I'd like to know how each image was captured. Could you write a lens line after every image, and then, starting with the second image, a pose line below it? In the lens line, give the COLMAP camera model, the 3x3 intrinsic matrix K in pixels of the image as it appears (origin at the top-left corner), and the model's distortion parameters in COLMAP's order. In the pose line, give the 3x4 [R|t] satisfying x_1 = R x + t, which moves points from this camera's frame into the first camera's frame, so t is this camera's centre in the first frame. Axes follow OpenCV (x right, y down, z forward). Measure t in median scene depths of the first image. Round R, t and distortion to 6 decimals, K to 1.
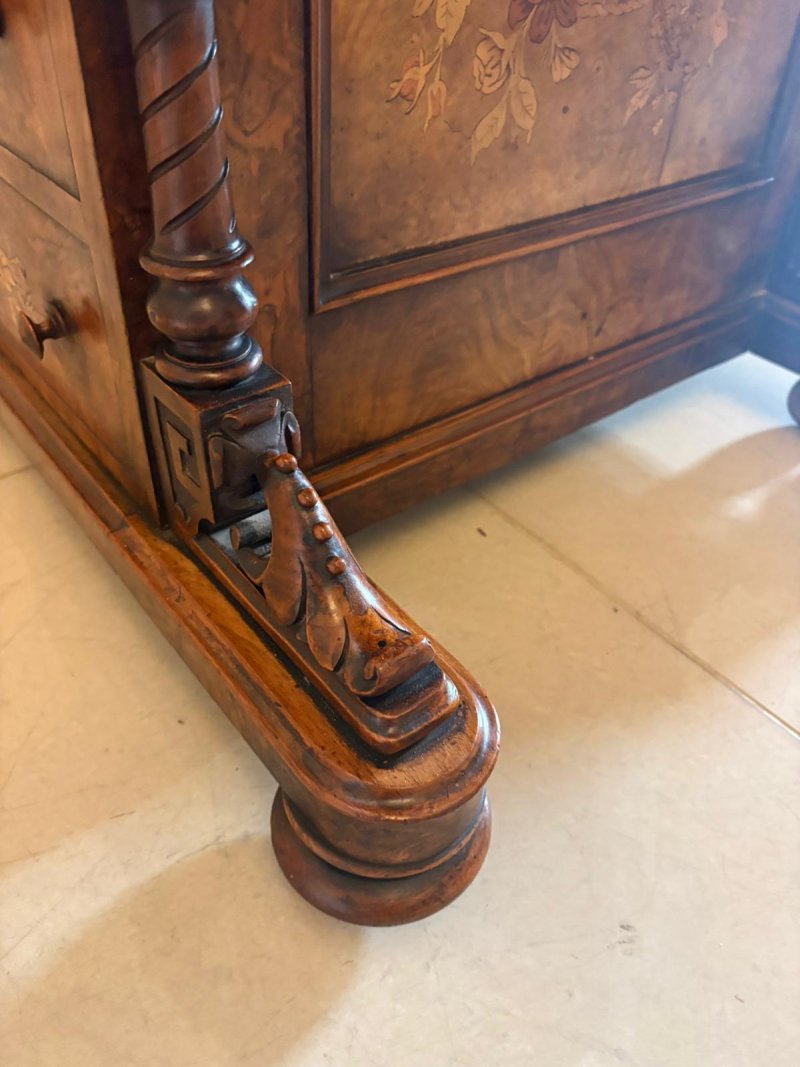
lens RADIAL K [[824.5, 0, 401.6], [0, 824.5, 544.9], [0, 0, 1]] dist [0.026462, -0.047643]
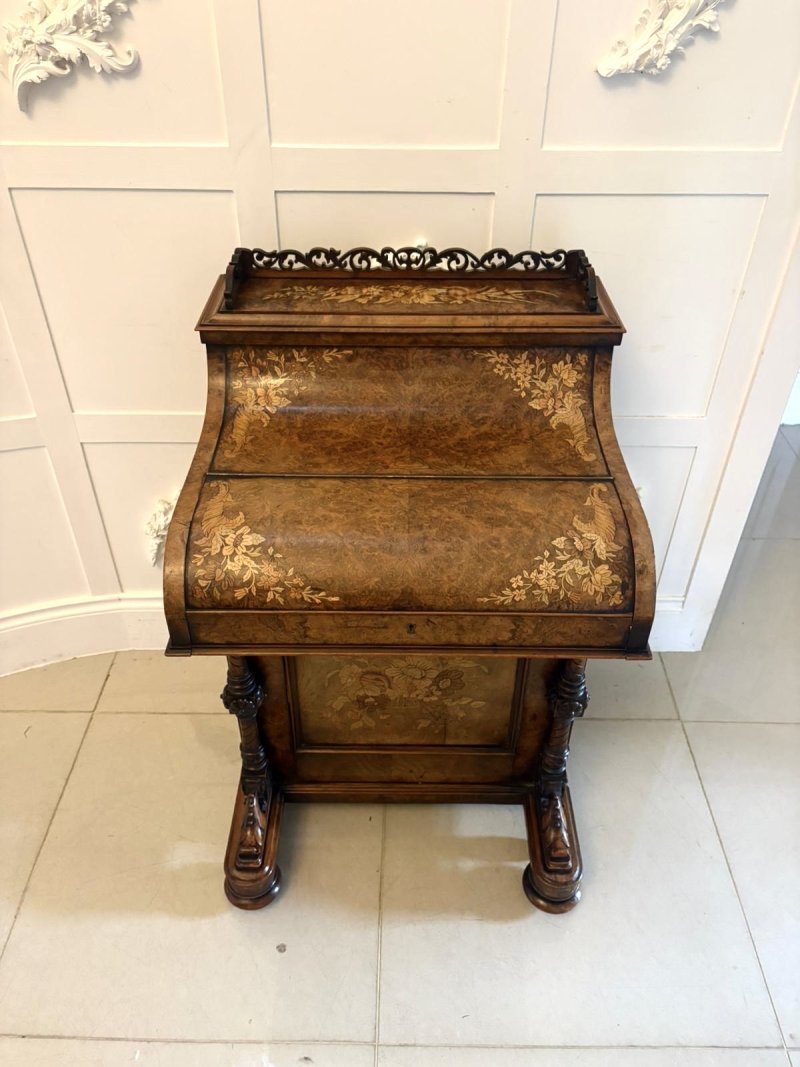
lens RADIAL K [[824.5, 0, 399.3], [0, 824.5, 529.5], [0, 0, 1]] dist [0.026462, -0.047643]
pose [[0.774848, 0.354901, -0.523121, 1.745732], [-0.386364, 0.920854, 0.052453, -1.485624], [0.500334, 0.161472, 0.850643, -1.986565]]
